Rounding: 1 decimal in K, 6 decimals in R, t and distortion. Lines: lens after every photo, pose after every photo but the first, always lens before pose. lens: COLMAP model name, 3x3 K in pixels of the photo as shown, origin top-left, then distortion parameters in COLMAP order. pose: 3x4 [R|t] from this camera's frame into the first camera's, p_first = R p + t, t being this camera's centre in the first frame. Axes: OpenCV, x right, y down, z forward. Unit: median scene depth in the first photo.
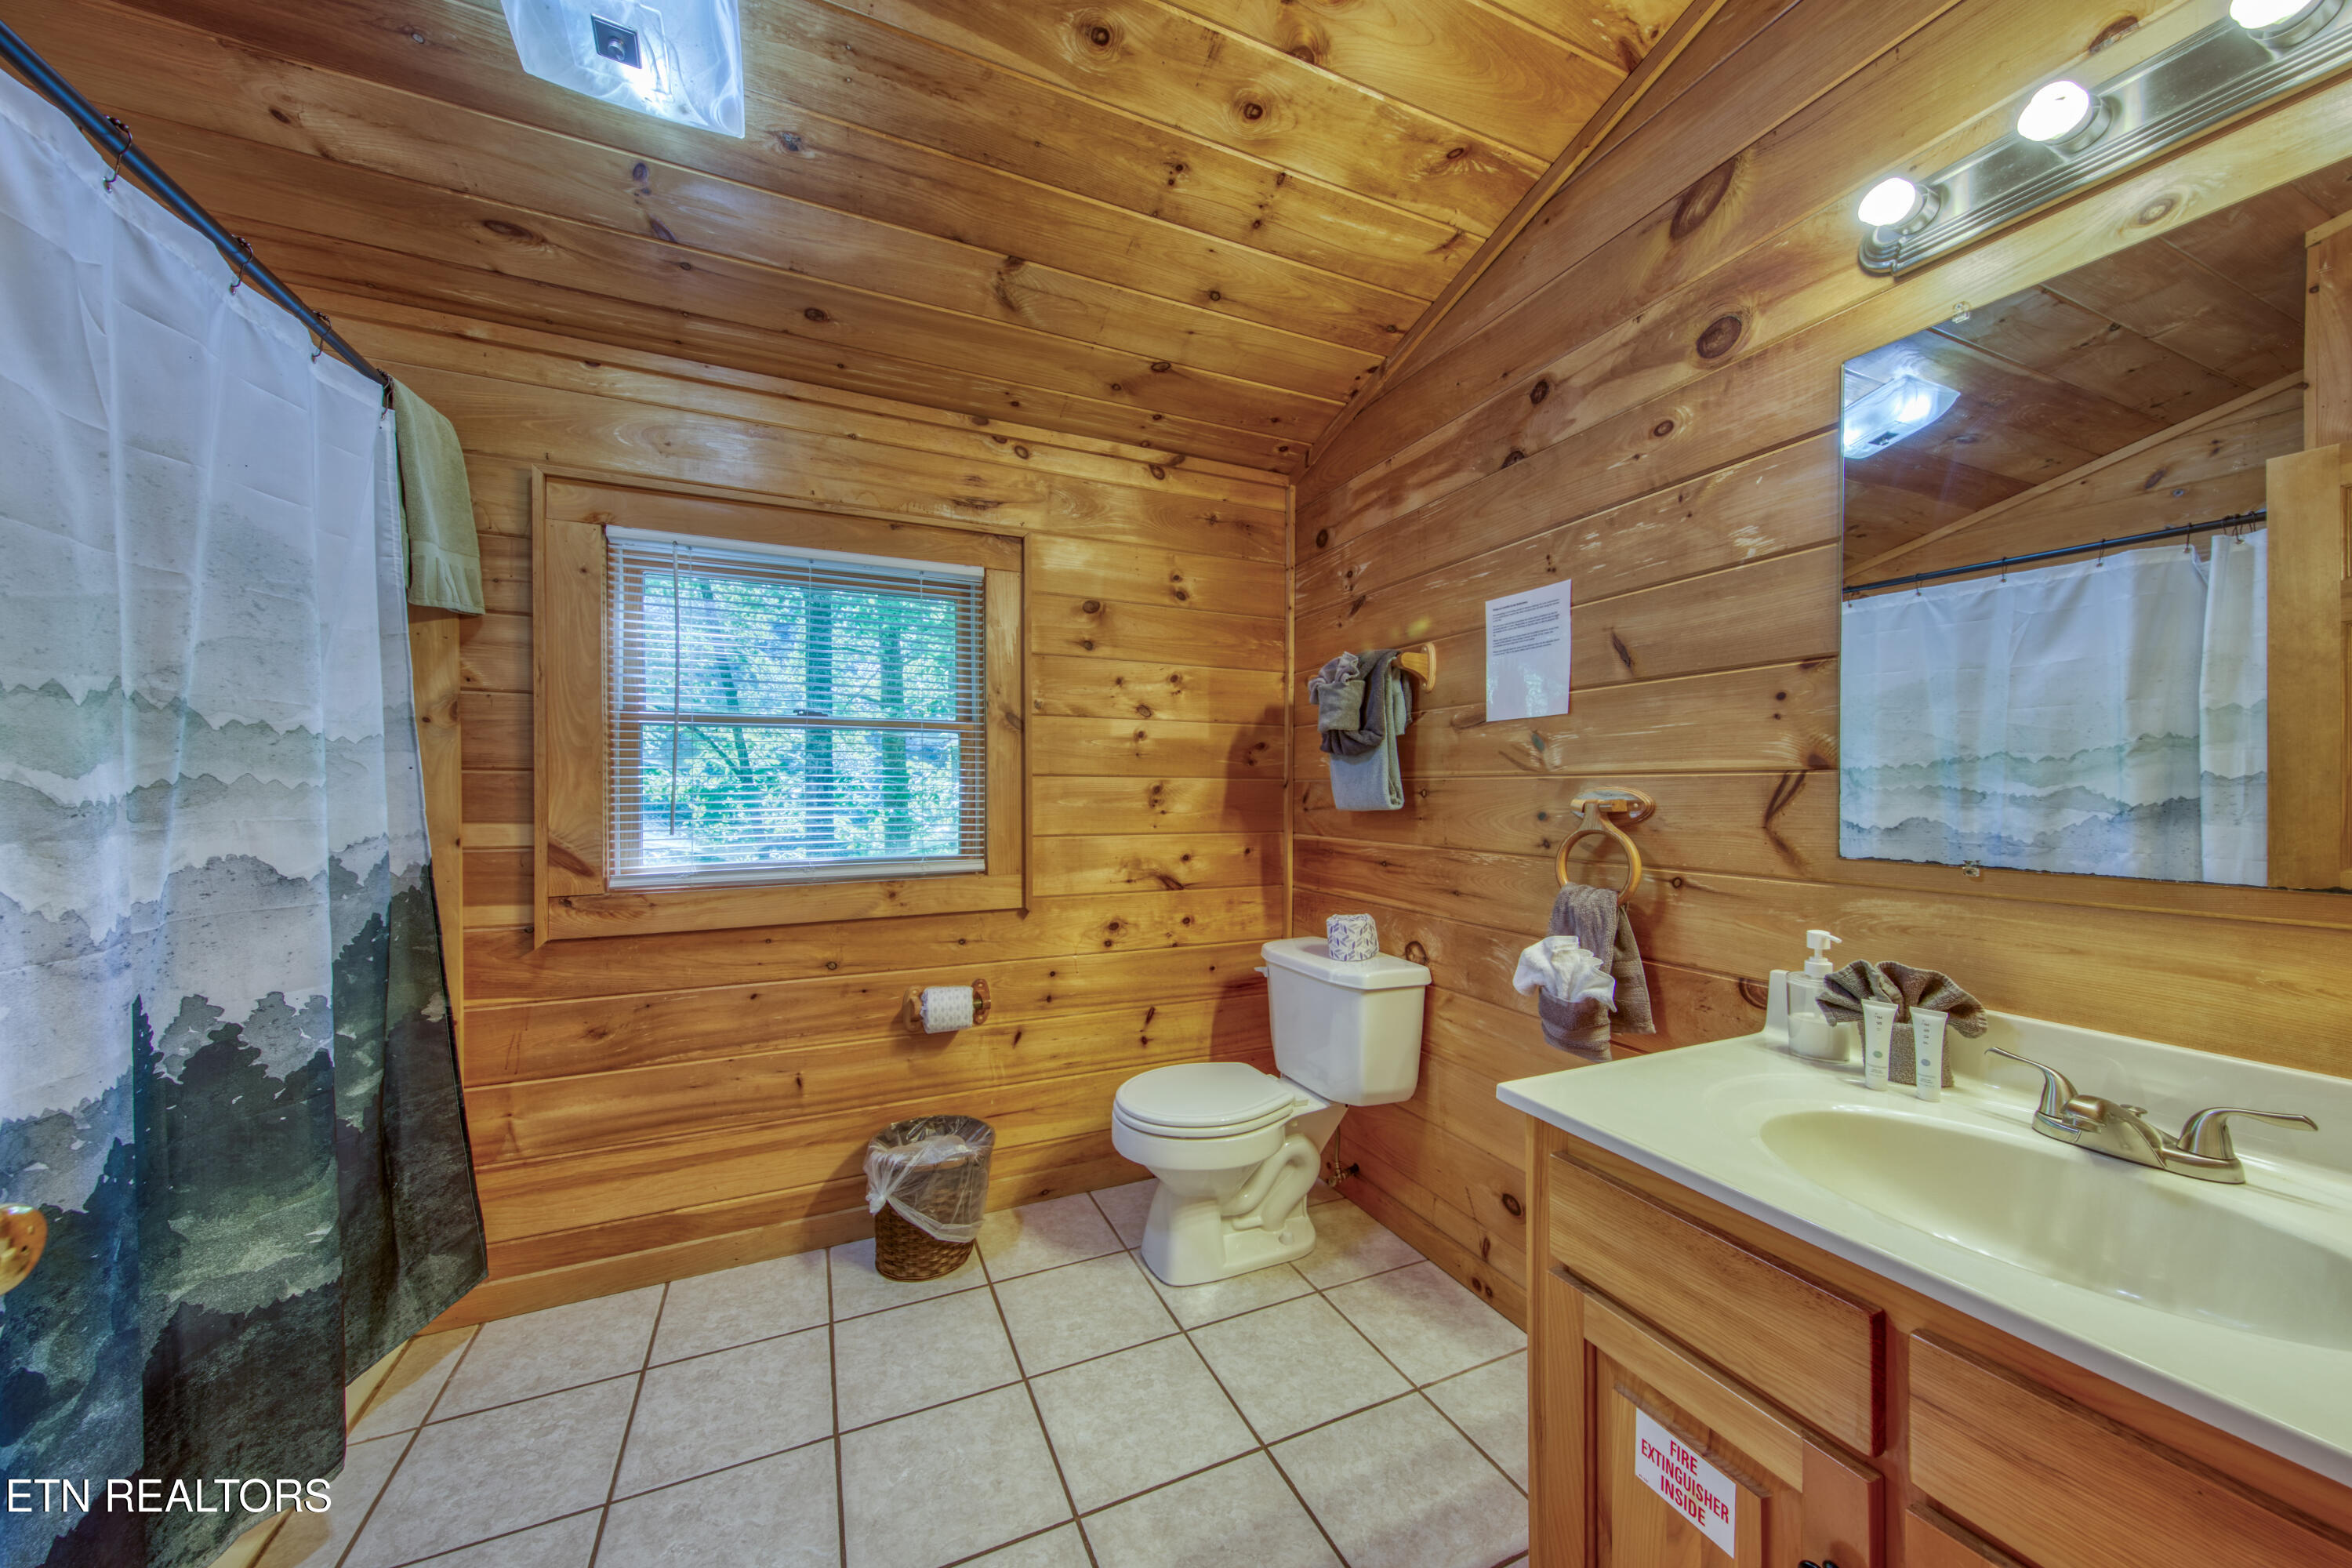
lens RADIAL K [[784.0, 0, 1165.6], [0, 784.0, 786.4], [0, 0, 1]] dist [0.000563, -0.001542]
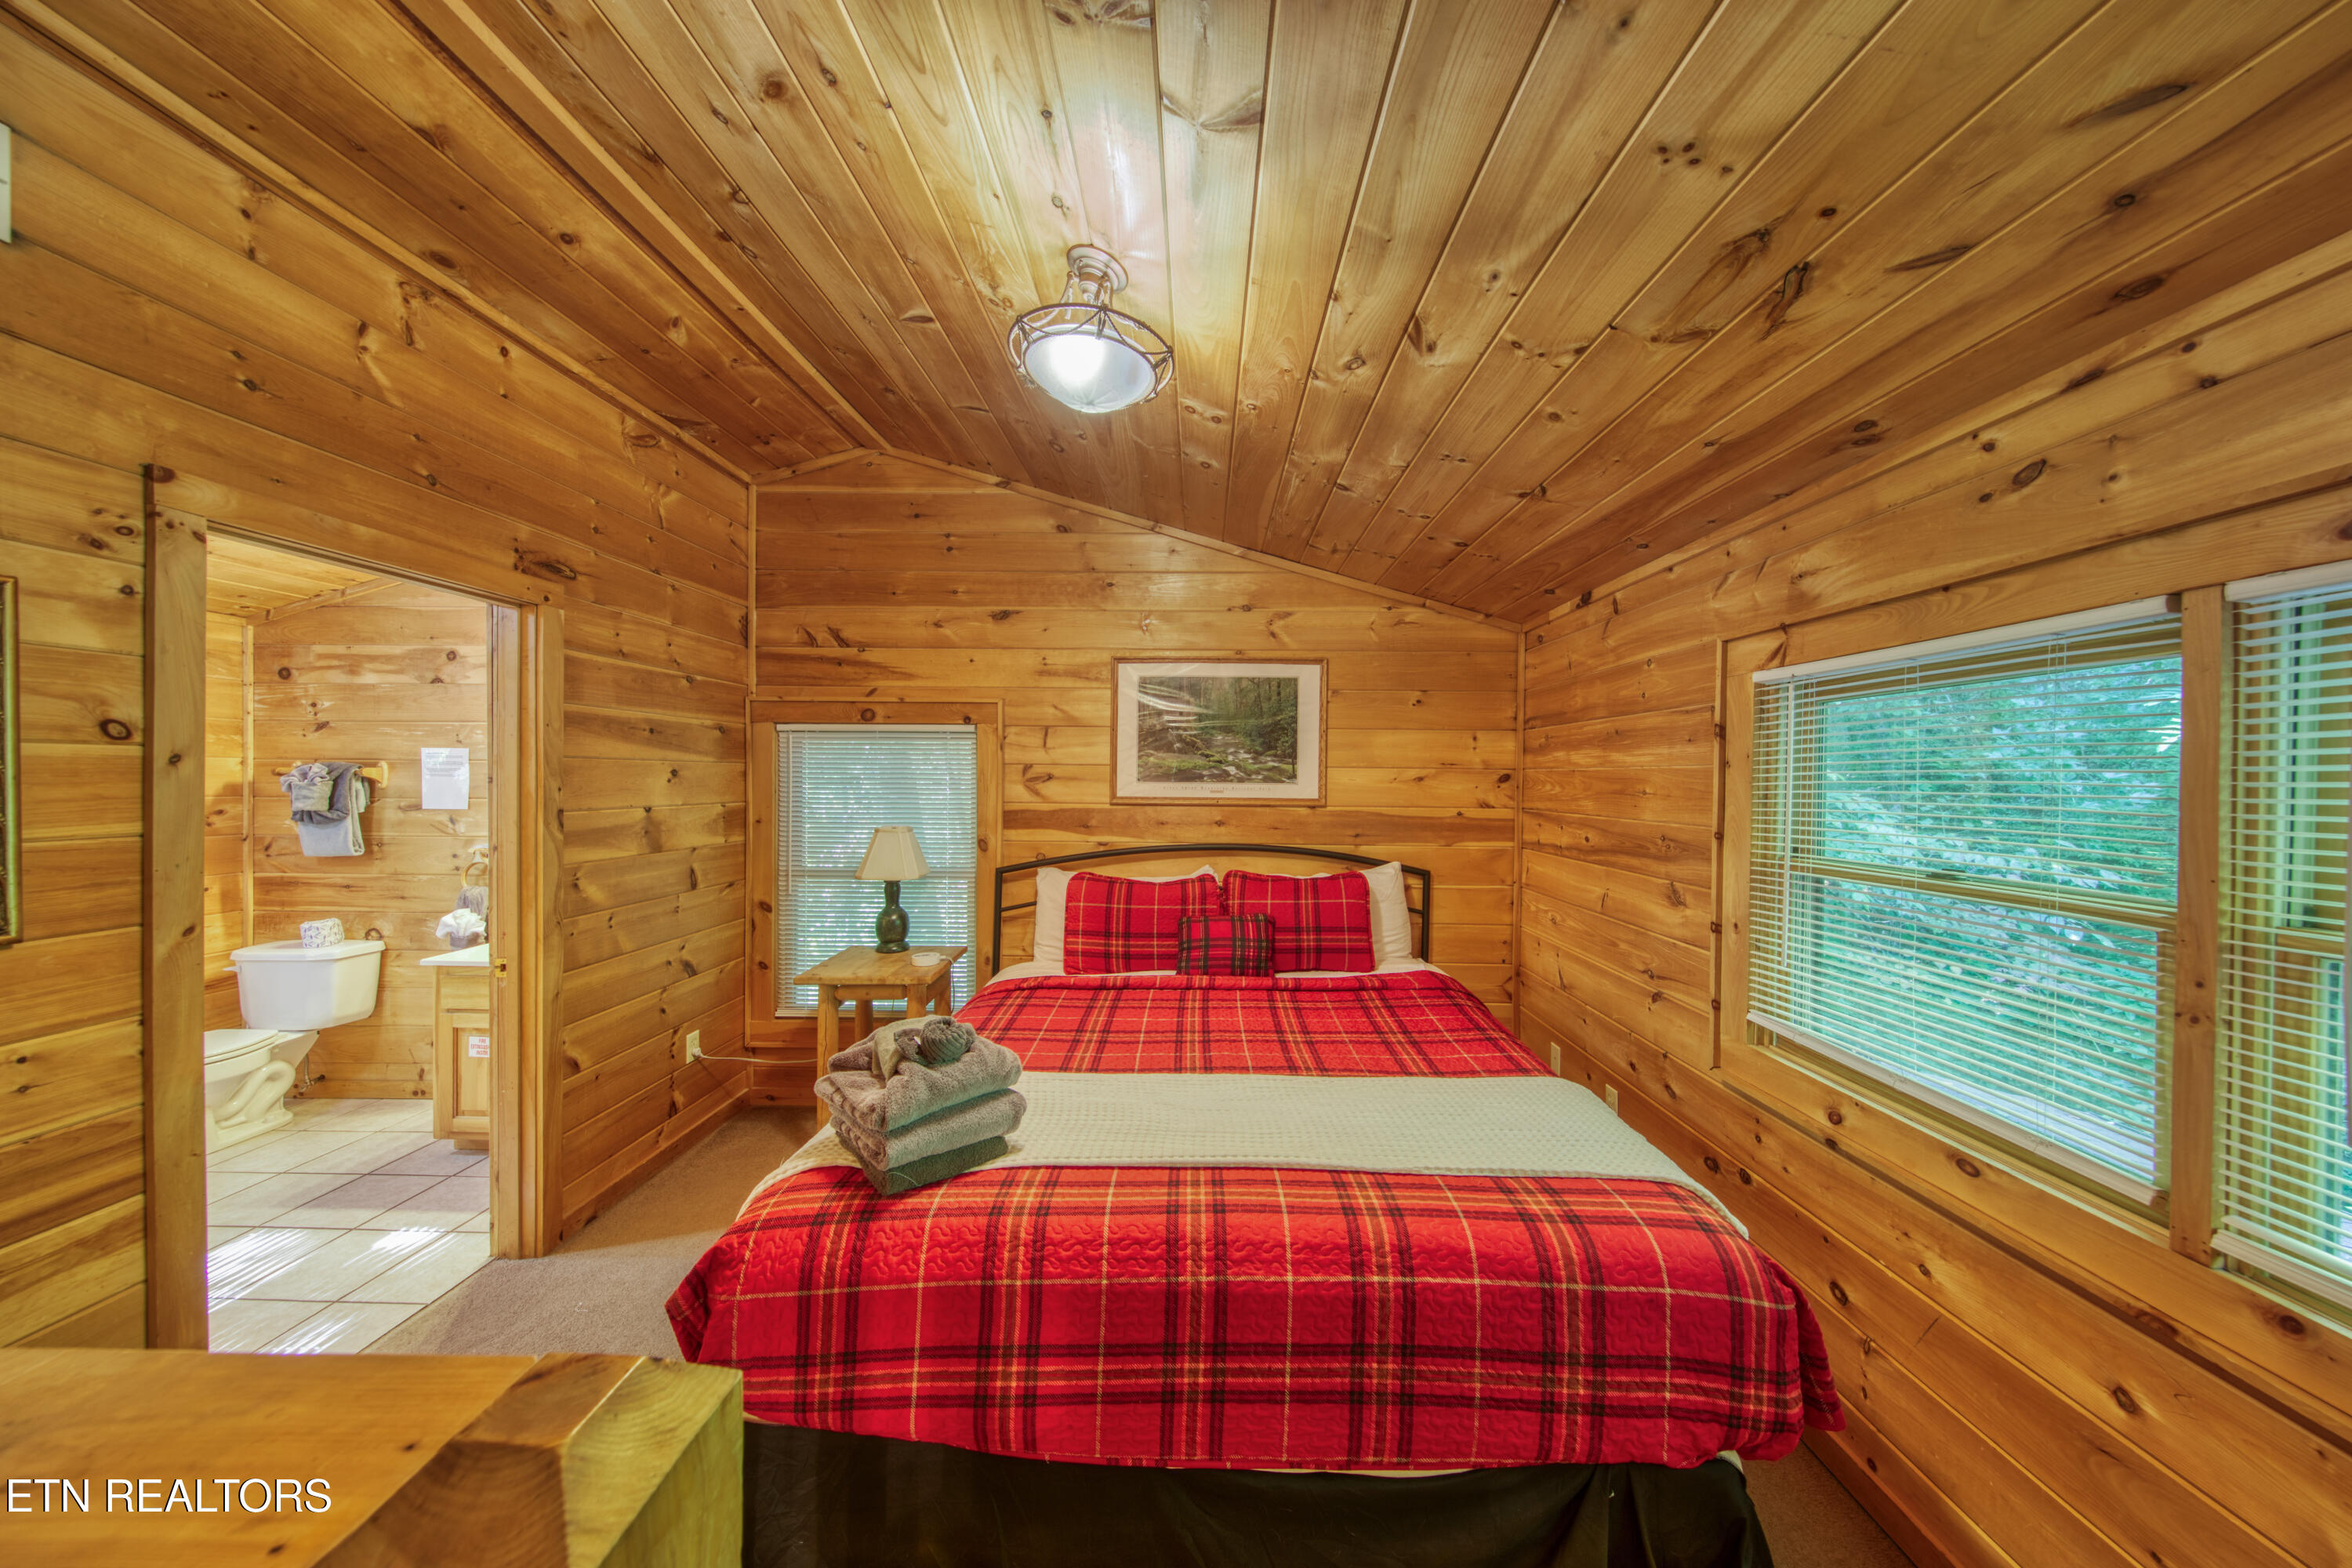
lens RADIAL K [[784.0, 0, 1164.3], [0, 784.0, 788.9], [0, 0, 1]] dist [0.000563, -0.001542]
pose [[0.434478, -0.009535, 0.900632, -0.493482], [-0.008537, 0.999855, 0.014703, -0.158267], [-0.900642, -0.014077, 0.434334, -1.369631]]
